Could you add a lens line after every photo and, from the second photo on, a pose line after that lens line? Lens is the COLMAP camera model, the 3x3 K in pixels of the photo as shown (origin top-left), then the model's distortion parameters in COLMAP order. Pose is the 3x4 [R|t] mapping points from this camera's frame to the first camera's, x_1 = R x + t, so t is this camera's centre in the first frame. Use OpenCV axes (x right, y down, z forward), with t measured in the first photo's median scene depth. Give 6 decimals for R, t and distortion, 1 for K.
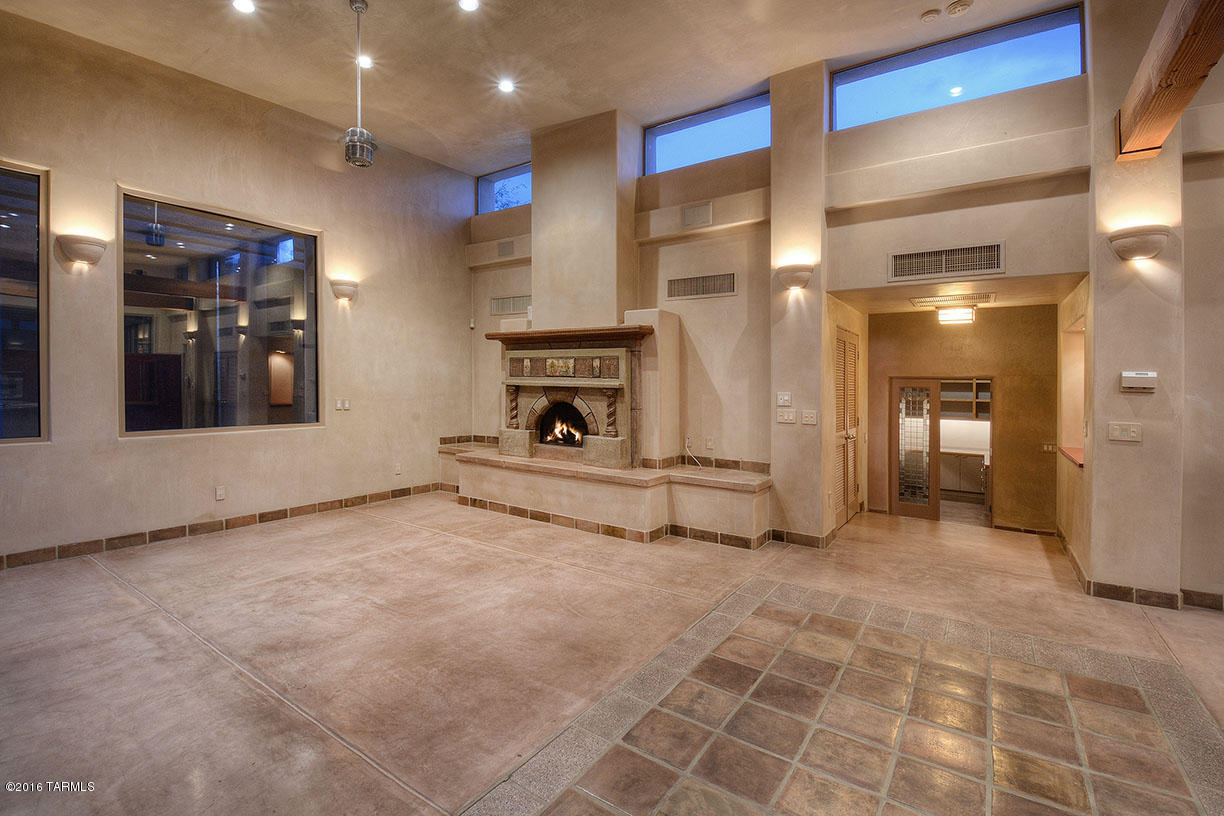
lens RADIAL K [[539.4, 0, 666.8], [0, 539.4, 395.0], [0, 0, 1]] dist [0.014893, -0.018518]
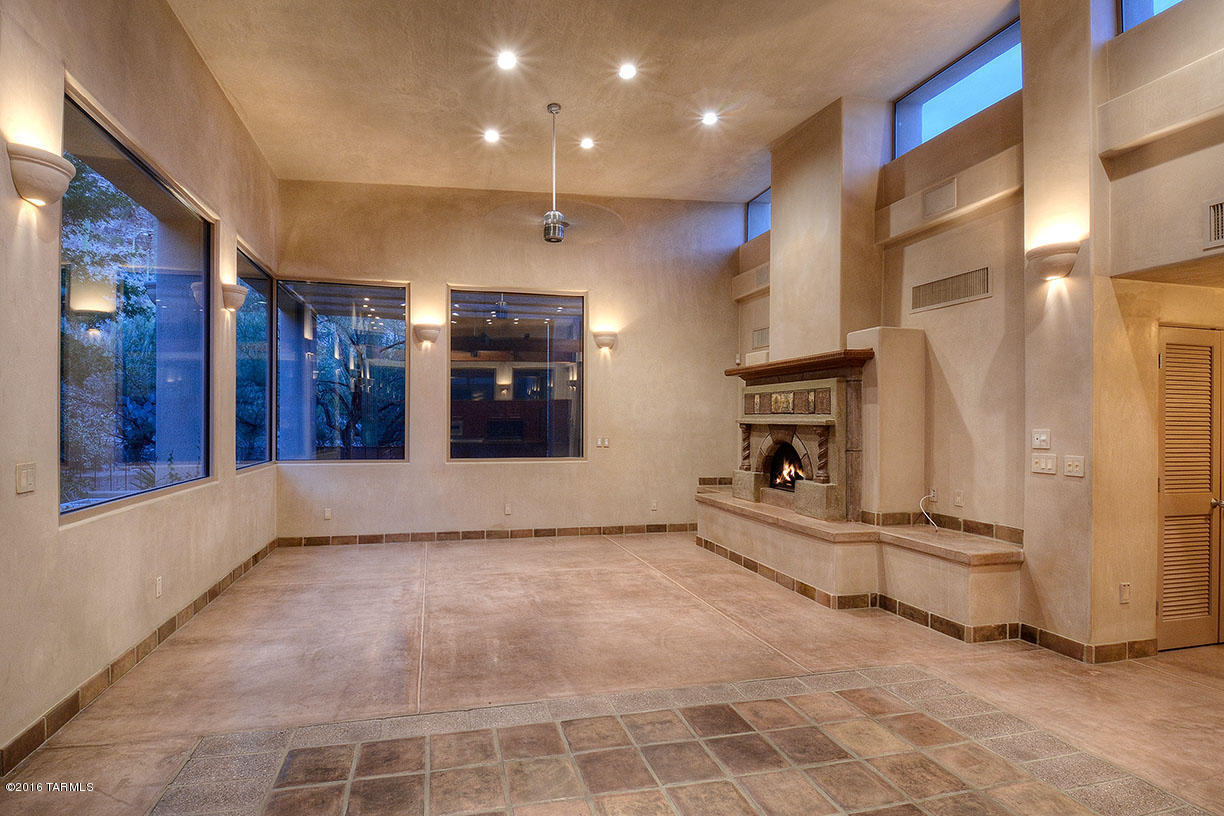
lens RADIAL K [[657.8, 0, 611.5], [0, 657.8, 427.6], [0, 0, 1]] dist [0.002746, -0.023658]
pose [[0.741083, -0.005512, -0.671391, 0.365042], [-0.005348, 0.999886, -0.014112, 0.007264], [0.671393, 0.014049, 0.740969, 0.002693]]
